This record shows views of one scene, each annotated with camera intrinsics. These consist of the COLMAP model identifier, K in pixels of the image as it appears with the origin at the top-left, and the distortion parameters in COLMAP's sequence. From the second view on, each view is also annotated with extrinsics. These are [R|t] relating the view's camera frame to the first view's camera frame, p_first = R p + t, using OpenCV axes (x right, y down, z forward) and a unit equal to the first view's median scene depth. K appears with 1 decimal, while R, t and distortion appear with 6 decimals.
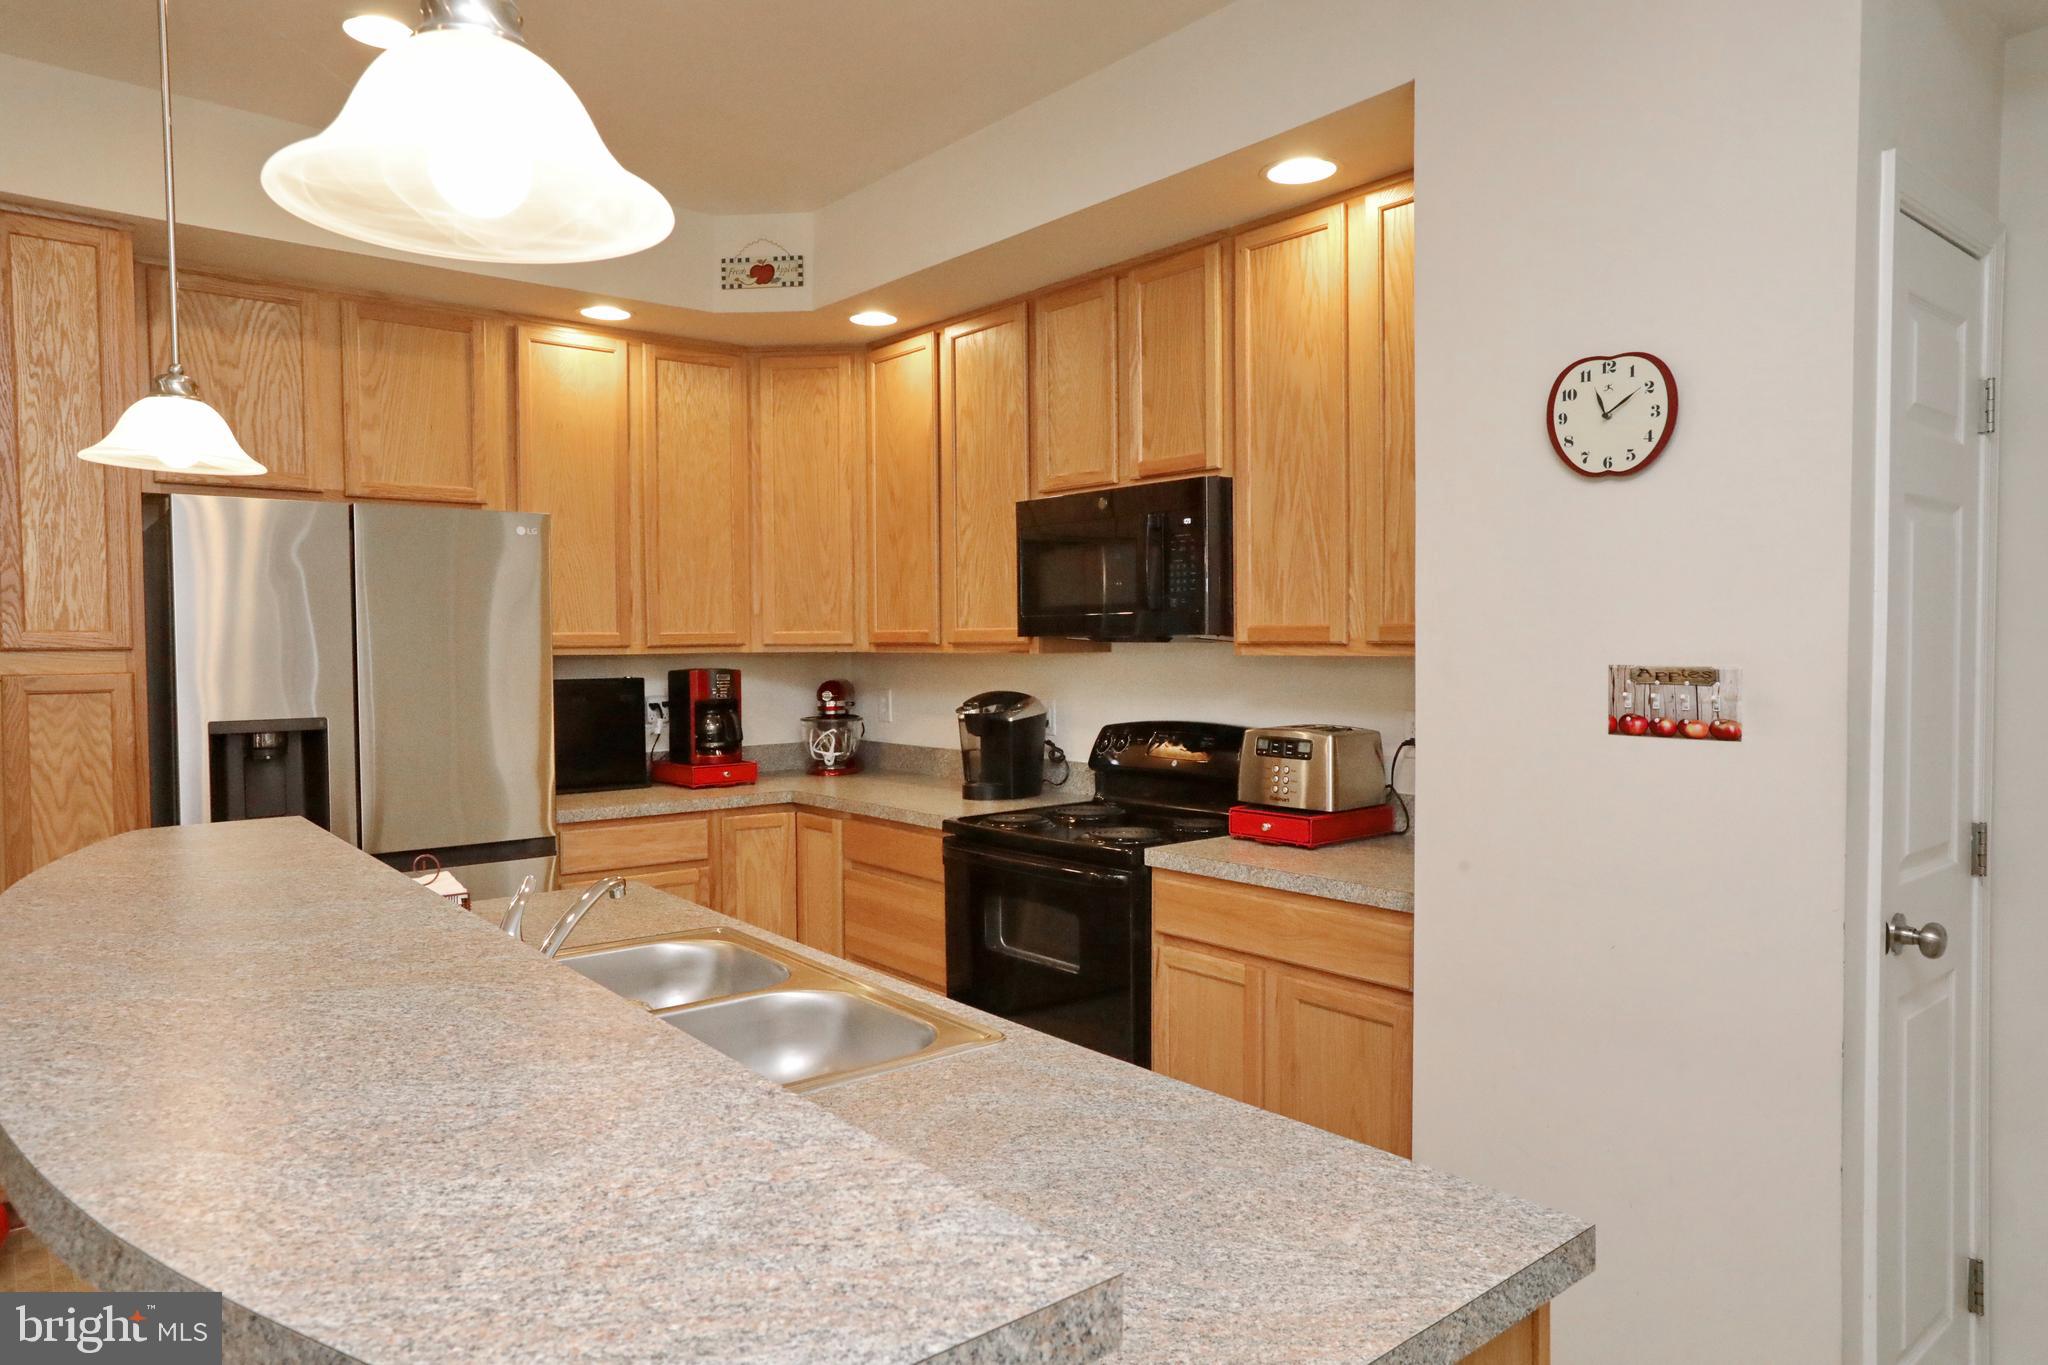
lens RADIAL K [[1293.6, 0, 1024.0], [0, 1293.6, 682.5], [0, 0, 1]] dist [-0.054710, 0.061535]
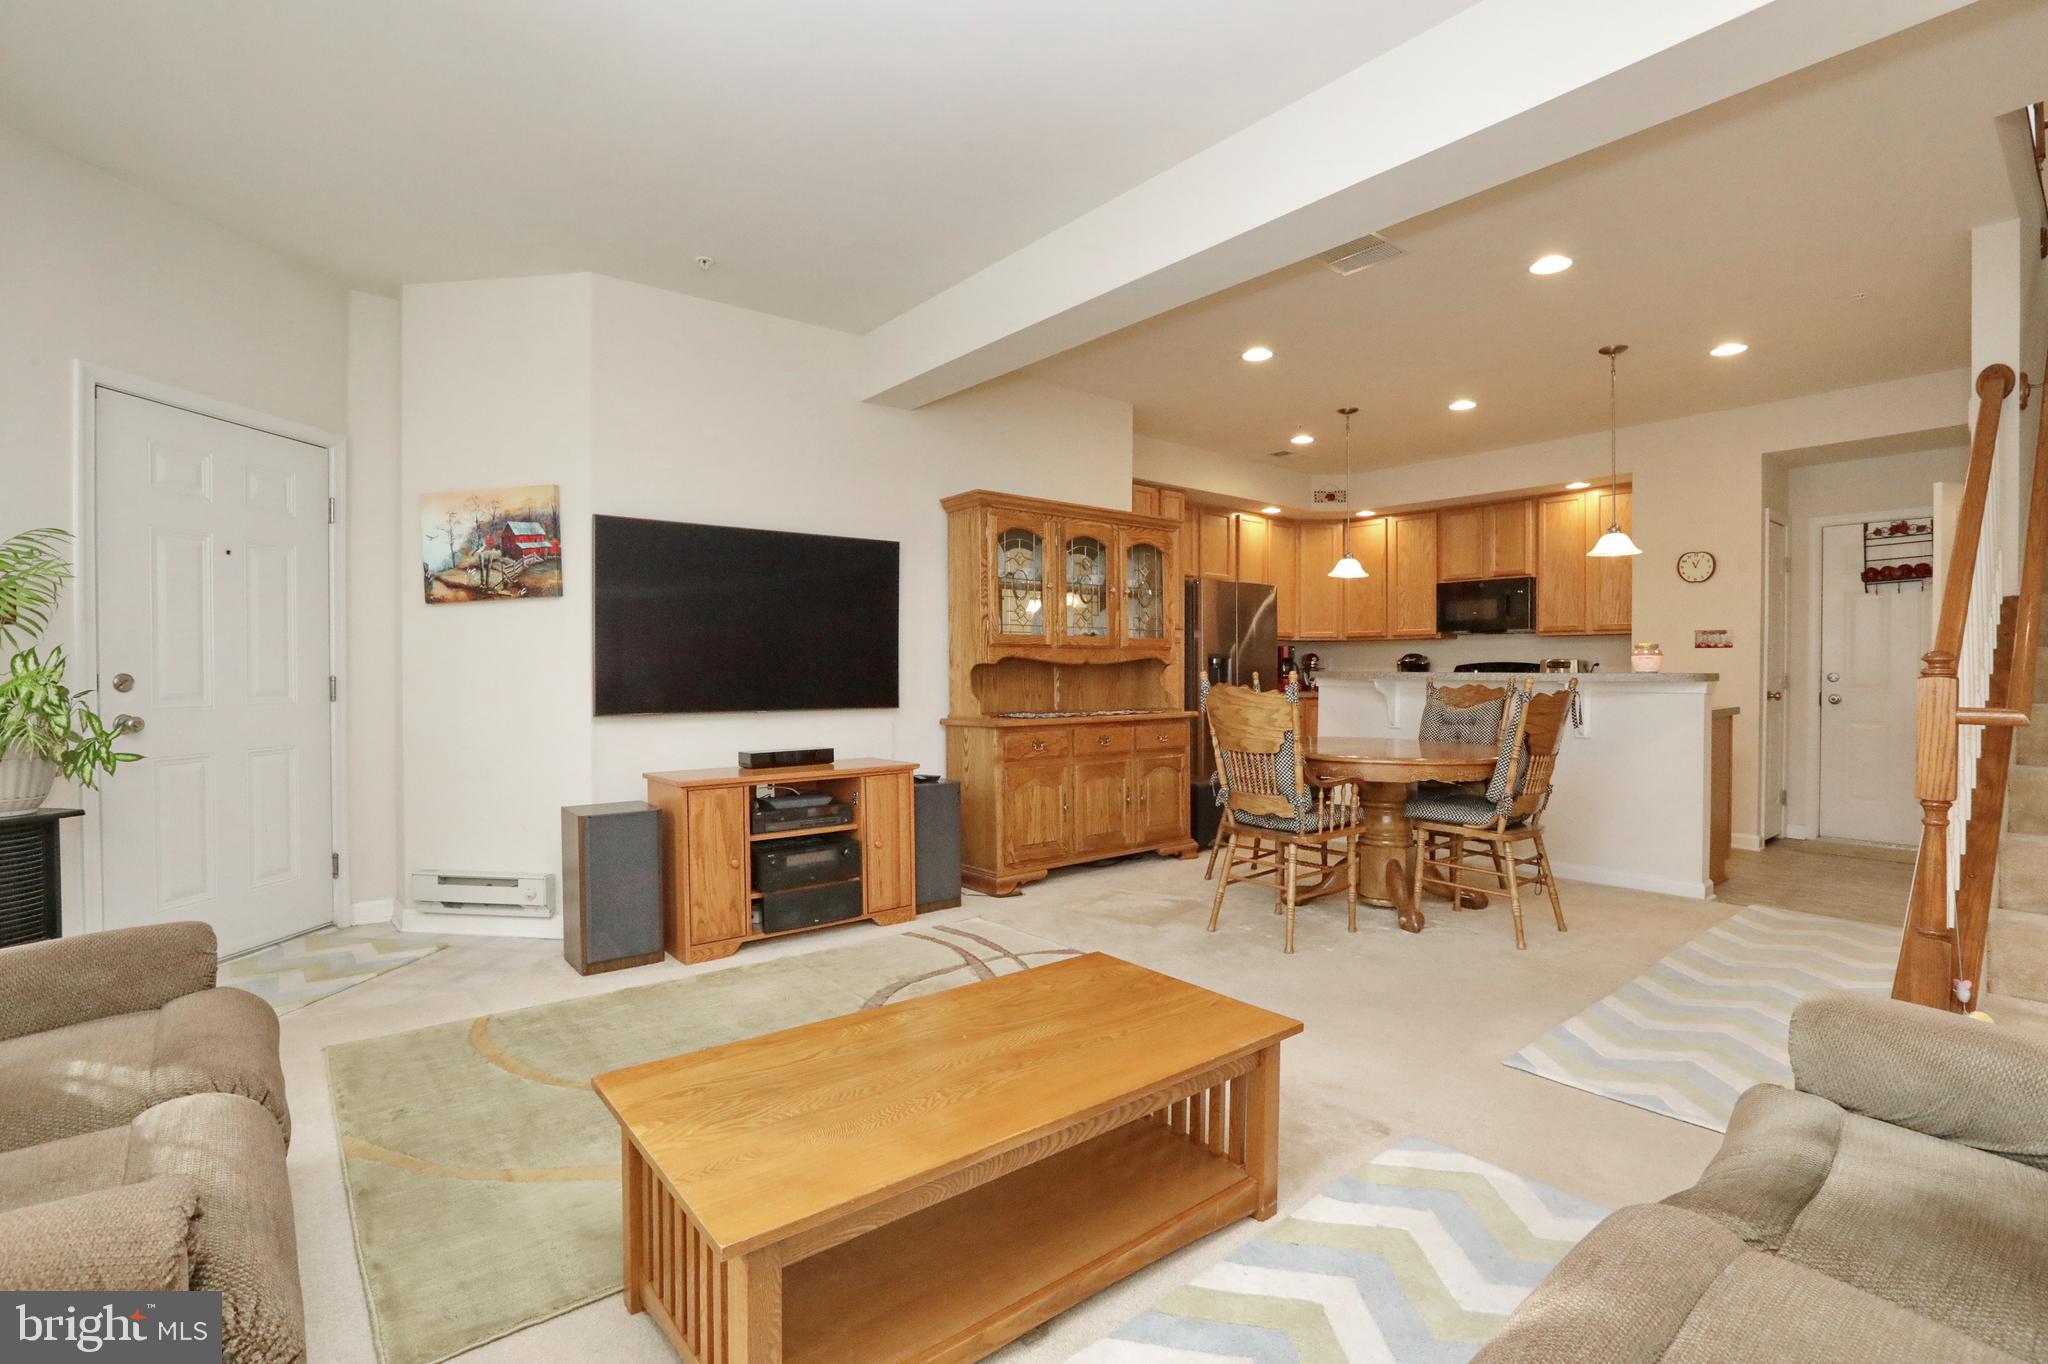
lens RADIAL K [[948.9, 0, 1024.0], [0, 948.9, 682.0], [0, 0, 1]] dist [-0.065025, 0.031936]
pose [[0.999932, 0.007976, -0.008476, -1.051571], [-0.008156, 0.999738, -0.021378, 0.148728], [0.008303, 0.021446, 0.999736, -1.232983]]
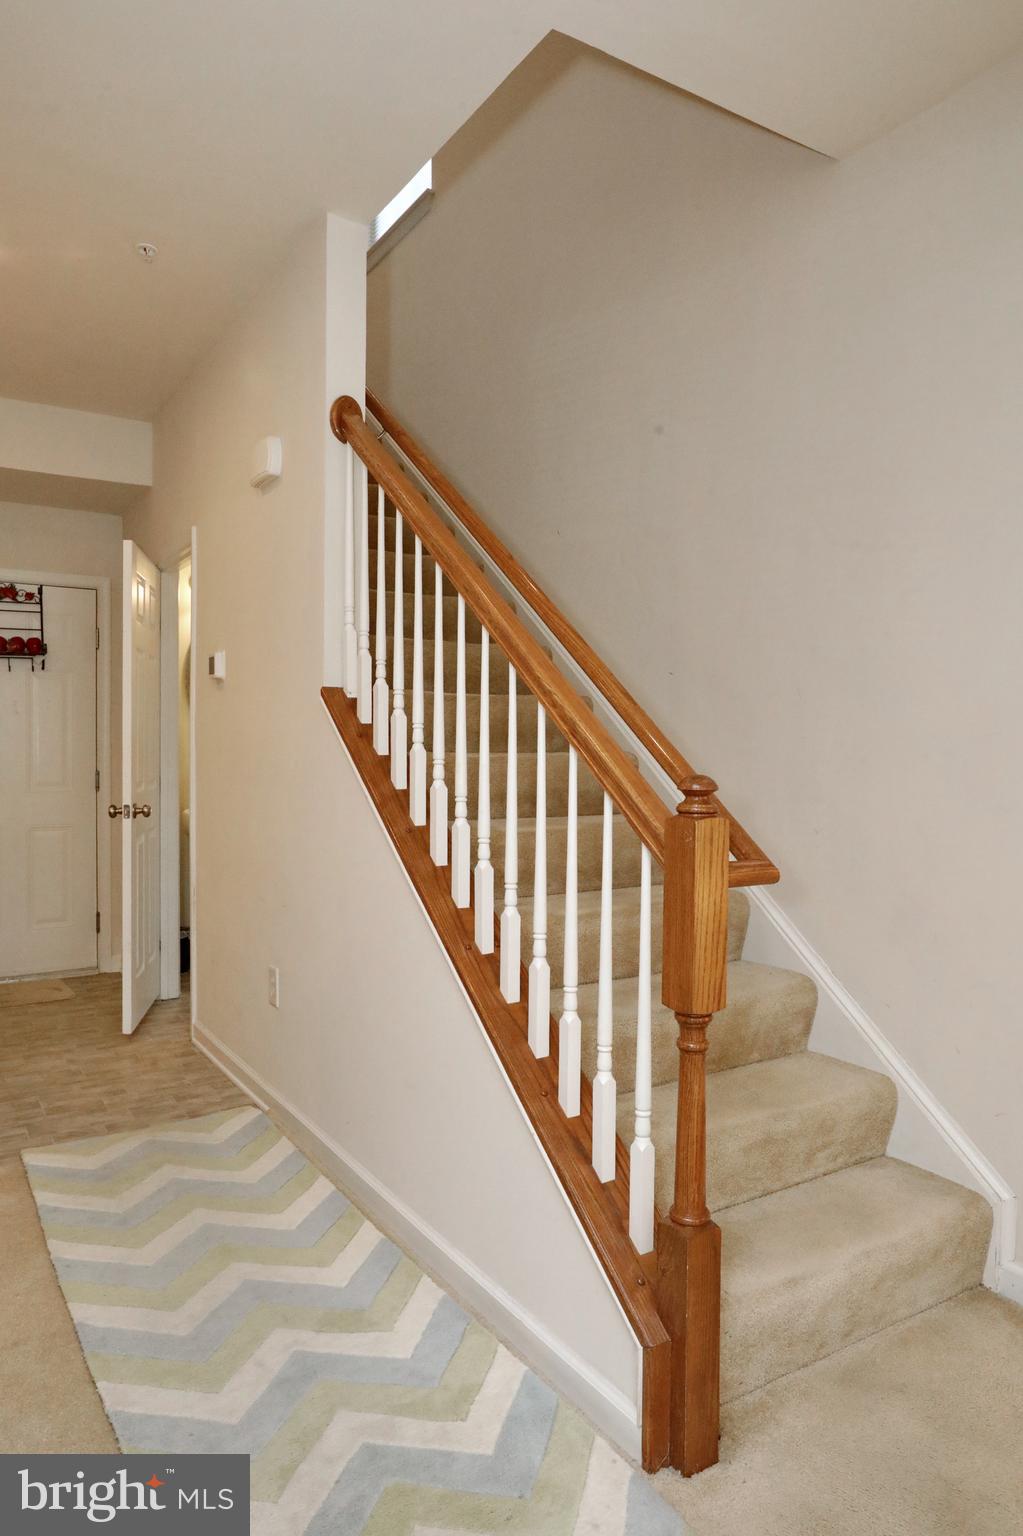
lens RADIAL K [[970.2, 0, 511.5], [0, 970.2, 768.0], [0, 0, 1]] dist [-0.054710, 0.061535]
pose [[0.121587, -0.008768, 0.992542, -0.785818], [0.025735, 0.999653, 0.005678, 0.089312], [-0.992247, 0.024853, 0.121771, -0.409997]]
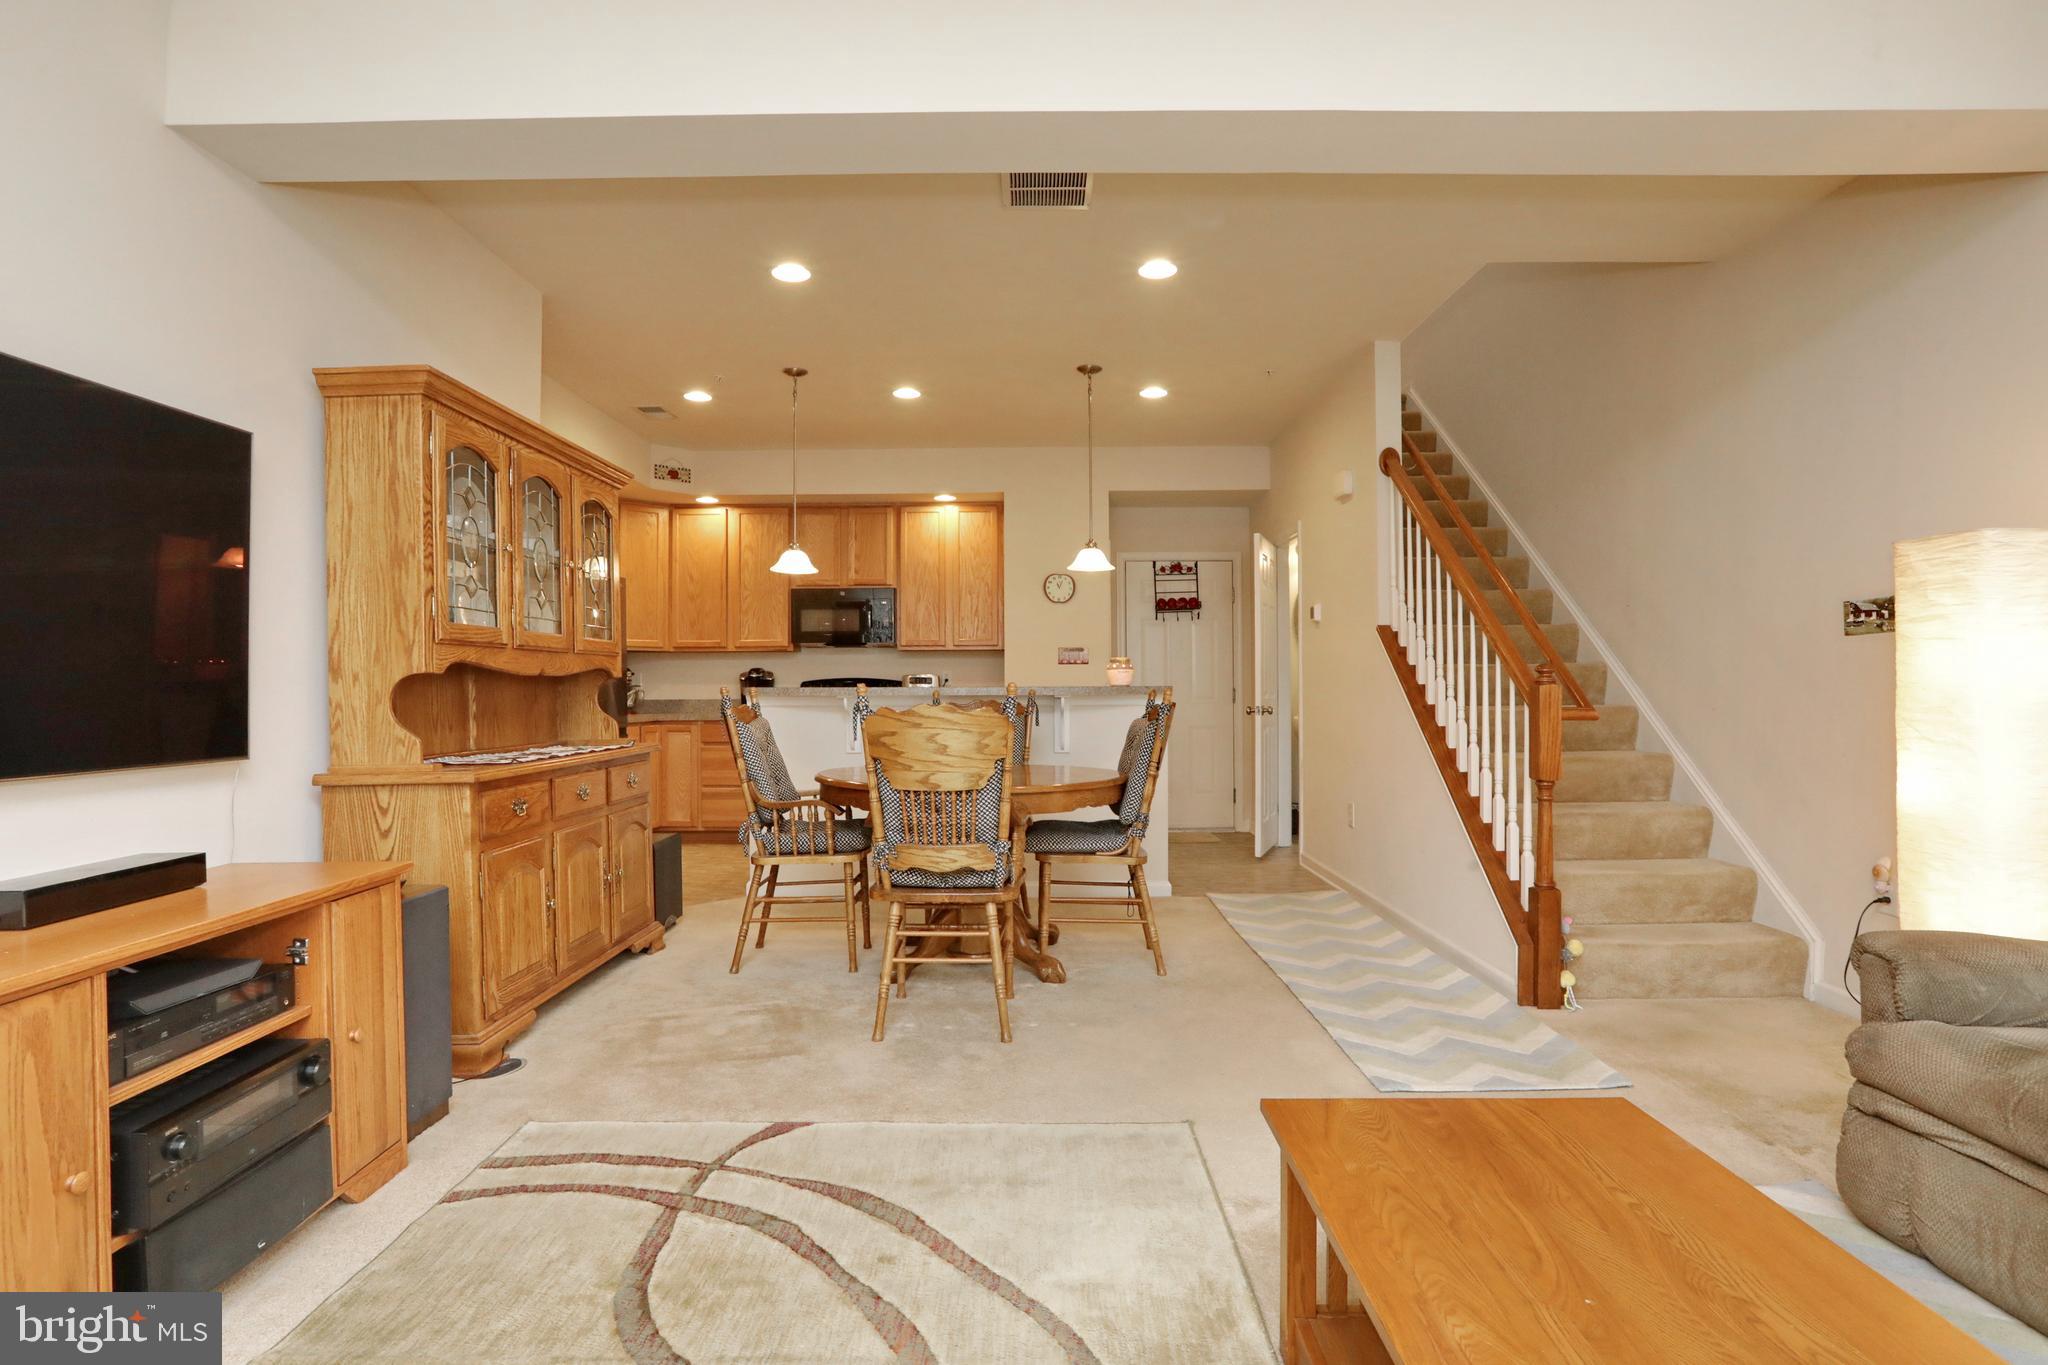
lens RADIAL K [[1051.2, 0, 1024.0], [0, 1051.2, 682.5], [0, 0, 1]] dist [-0.056034, 0.034209]
pose [[0.642182, 0.008509, 0.766505, -1.499272], [0.026781, 0.999079, -0.033528, 0.142270], [-0.766084, 0.042059, 0.641363, -0.741112]]
